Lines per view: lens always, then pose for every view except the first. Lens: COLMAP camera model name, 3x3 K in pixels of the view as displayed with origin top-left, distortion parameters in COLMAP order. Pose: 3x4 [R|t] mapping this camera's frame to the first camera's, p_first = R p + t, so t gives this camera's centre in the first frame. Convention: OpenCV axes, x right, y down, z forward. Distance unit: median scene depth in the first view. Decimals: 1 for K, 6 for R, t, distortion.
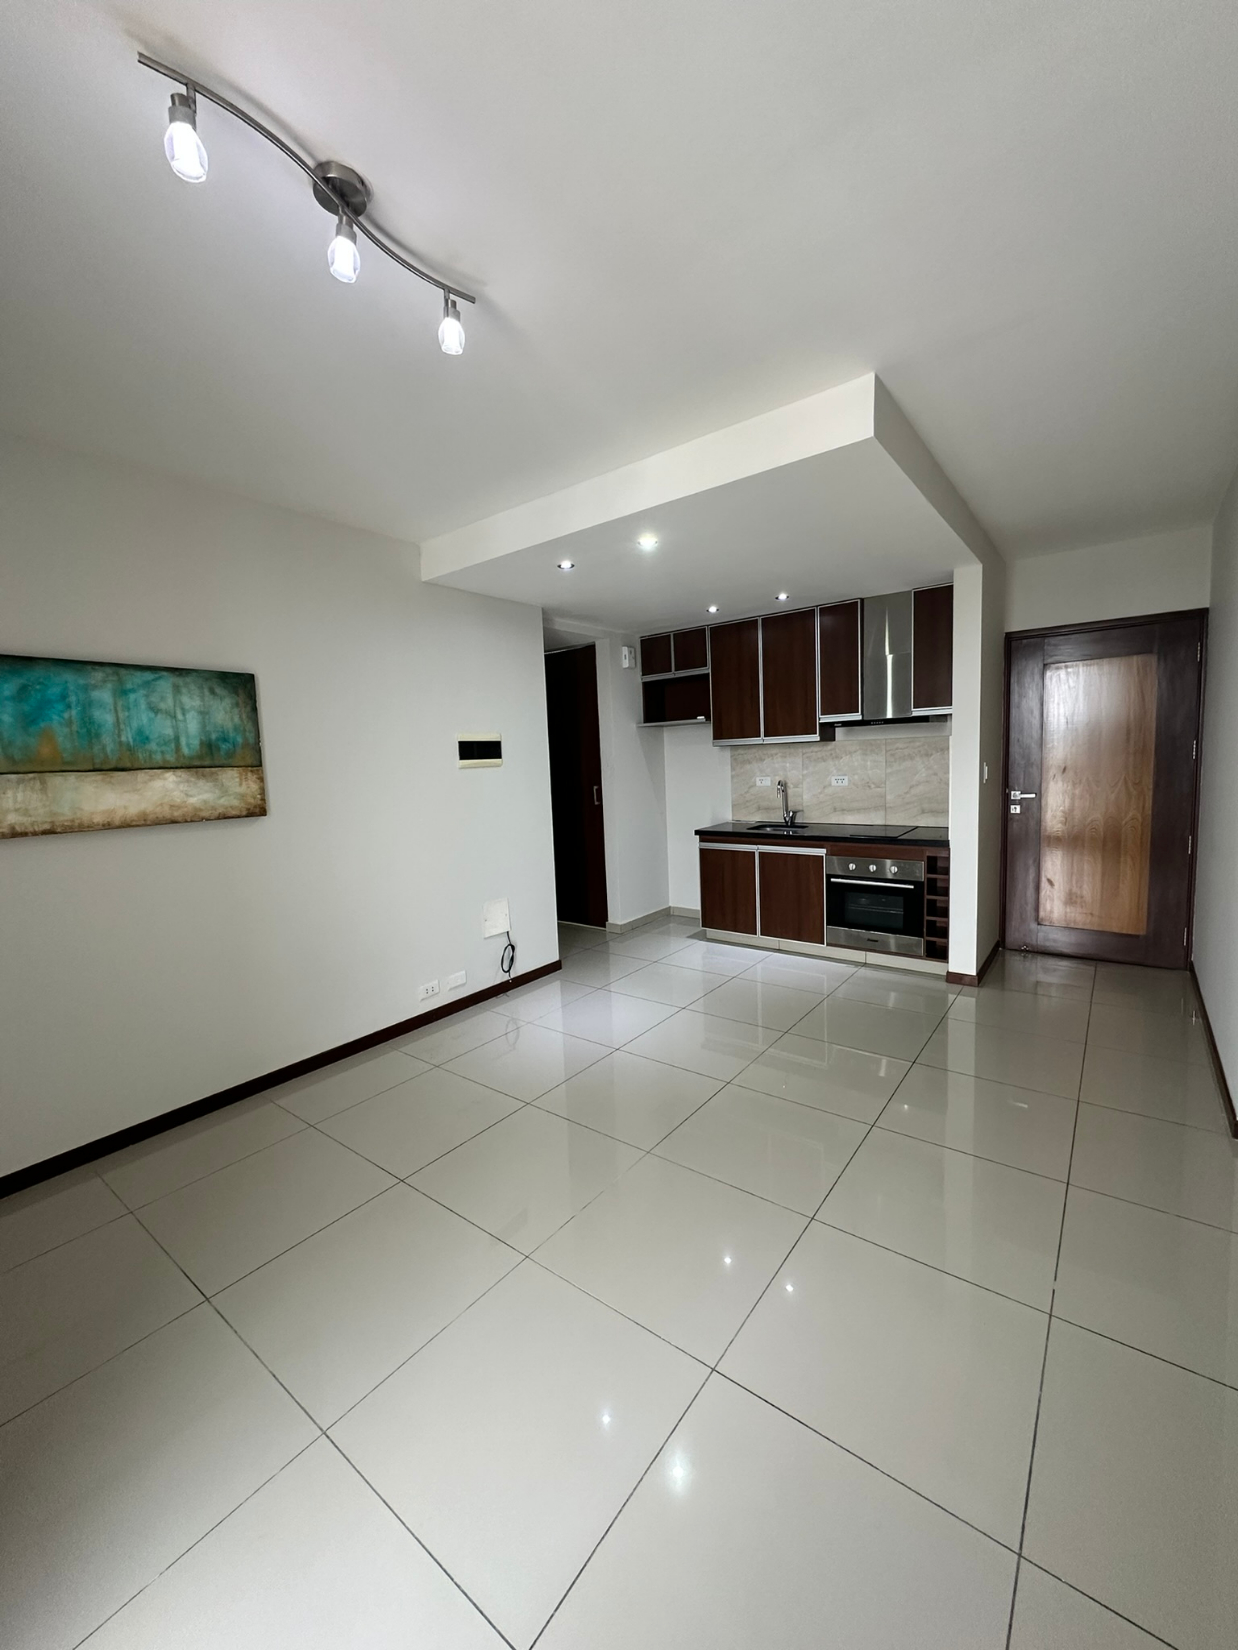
lens RADIAL K [[658.0, 0, 619.0], [0, 658.0, 825.0], [0, 0, 1]] dist [0.001599, 0.000116]
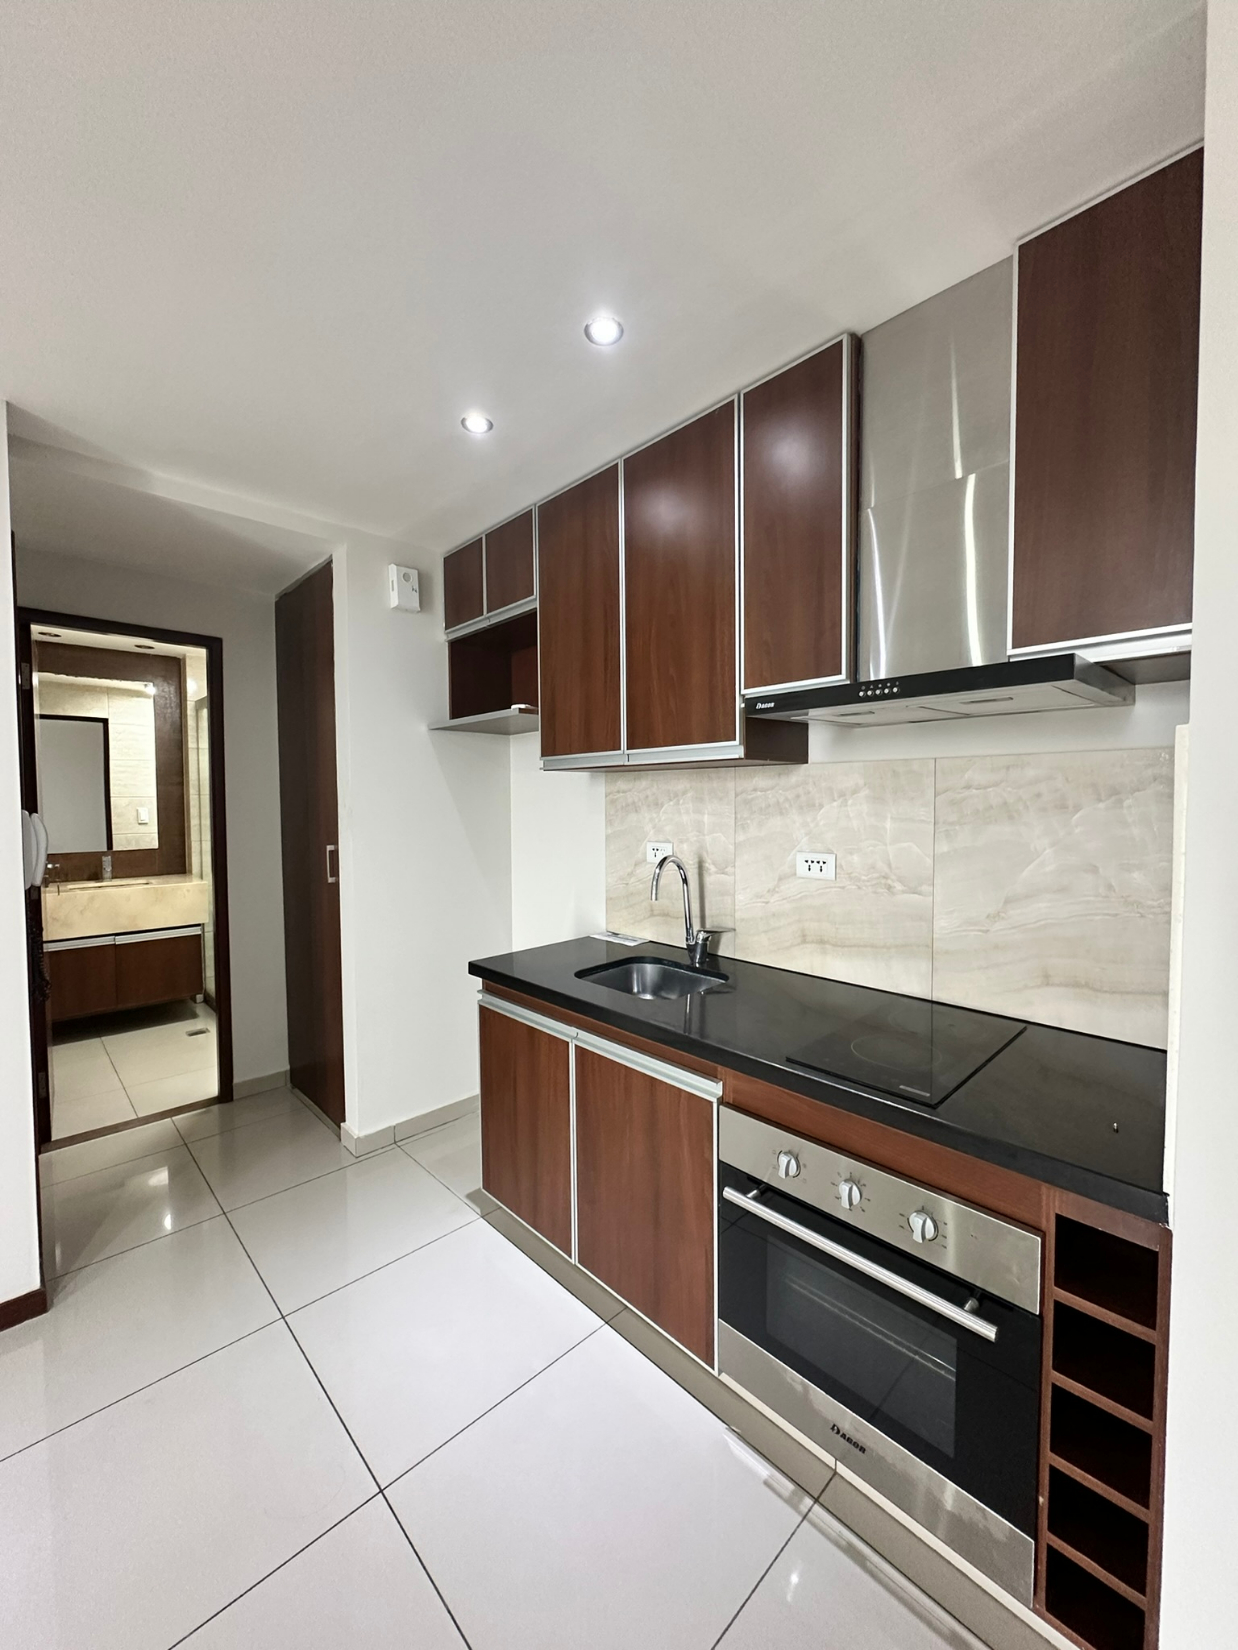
lens RADIAL K [[658.0, 0, 619.0], [0, 658.0, 825.0], [0, 0, 1]] dist [0.001599, 0.000116]
pose [[0.986357, 0.040651, -0.159520, 0.276432], [-0.049778, 0.997319, -0.053646, -0.063148], [0.156911, 0.060855, 0.985736, 0.586368]]
